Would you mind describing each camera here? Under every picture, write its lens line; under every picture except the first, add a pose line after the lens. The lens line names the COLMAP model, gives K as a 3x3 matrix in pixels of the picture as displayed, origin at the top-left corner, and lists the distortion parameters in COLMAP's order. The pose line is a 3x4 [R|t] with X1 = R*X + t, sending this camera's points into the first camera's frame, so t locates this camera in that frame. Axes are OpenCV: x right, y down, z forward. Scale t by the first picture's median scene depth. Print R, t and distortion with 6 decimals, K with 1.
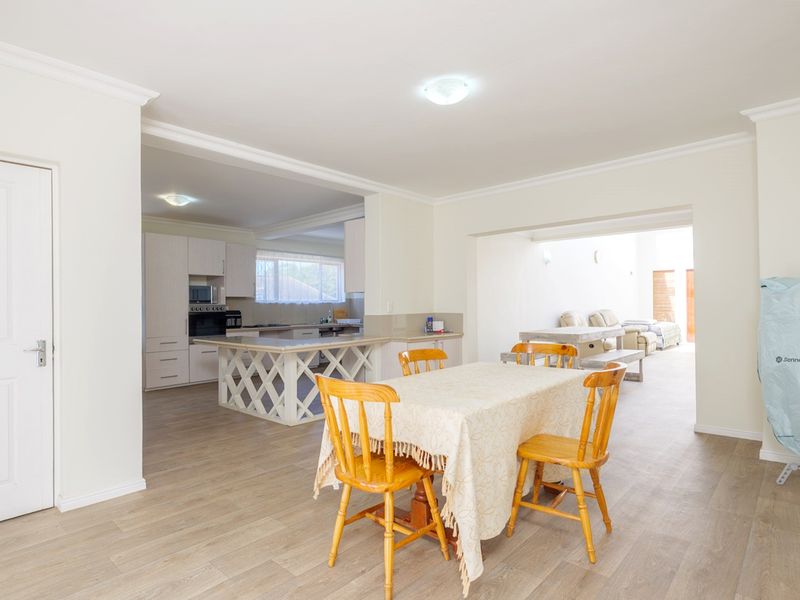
lens RADIAL K [[454.3, 0, 389.9], [0, 454.3, 299.4], [0, 0, 1]] dist [0.000172, 0.000377]
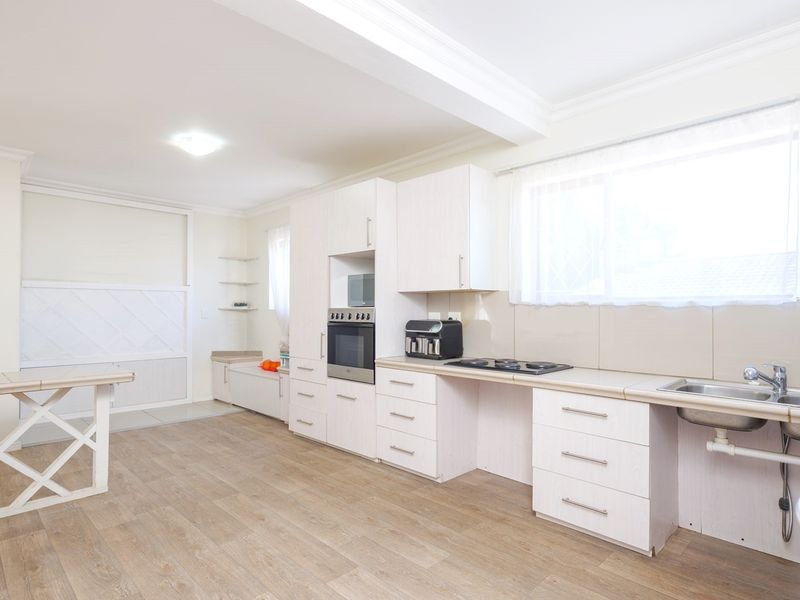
lens RADIAL K [[454.3, 0, 389.9], [0, 454.3, 299.4], [0, 0, 1]] dist [0.000172, 0.000377]
pose [[-0.056144, -0.014039, -0.998324, 0.117910], [0.013022, 0.999806, -0.014792, 0.008845], [0.998338, -0.013830, -0.055950, 0.981132]]
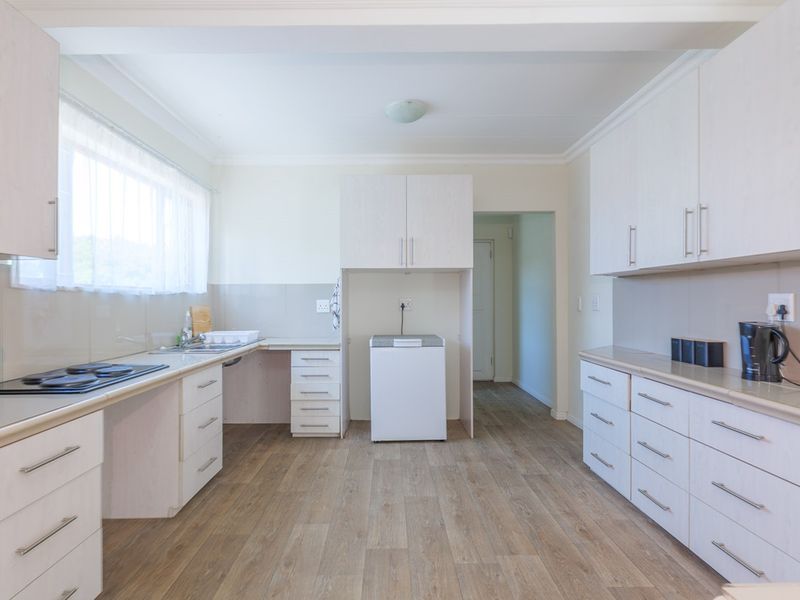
lens RADIAL K [[454.3, 0, 389.9], [0, 454.3, 299.4], [0, 0, 1]] dist [0.000172, 0.000377]
pose [[0.733990, 0.005324, 0.679140, -0.336436], [-0.010104, 0.999944, 0.003081, 0.012559], [-0.679086, -0.009124, 0.734002, 0.733003]]
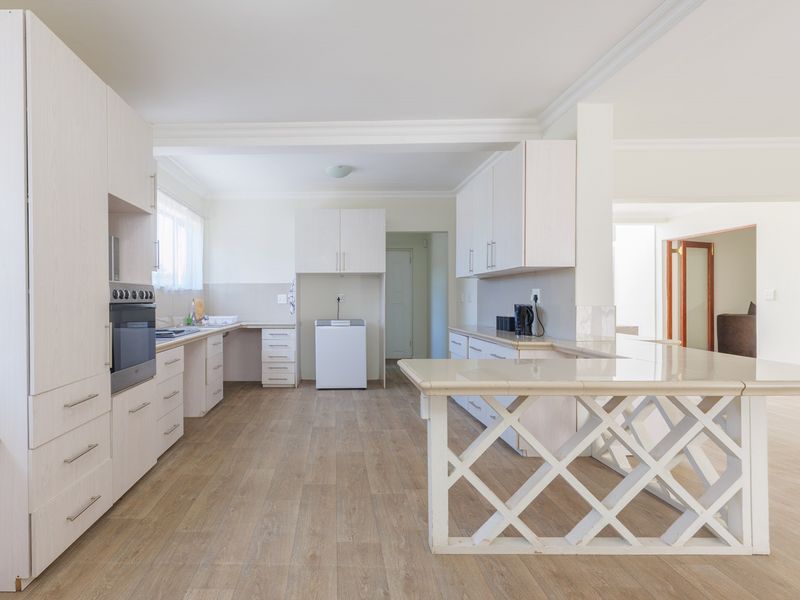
lens RADIAL K [[447.7, 0, 330.3], [0, 447.7, 299.7], [0, 0, 1]] dist [0.000114, 0.000094]
pose [[0.741814, 0.004036, 0.670594, -0.482325], [-0.010804, 0.999924, 0.005933, 0.019183], [-0.670519, -0.011646, 0.741801, 0.559197]]
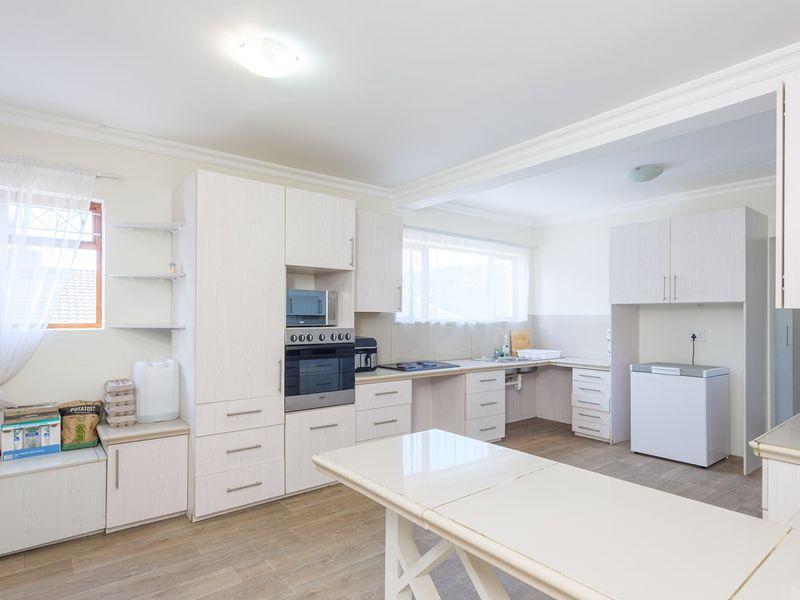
lens RADIAL K [[454.3, 0, 389.9], [0, 454.3, 299.4], [0, 0, 1]] dist [0.000172, 0.000377]
pose [[0.985725, 0.005848, -0.168261, -0.225210], [-0.010218, 0.999632, -0.025118, -0.007340], [0.168052, 0.026479, 0.985422, 0.484369]]
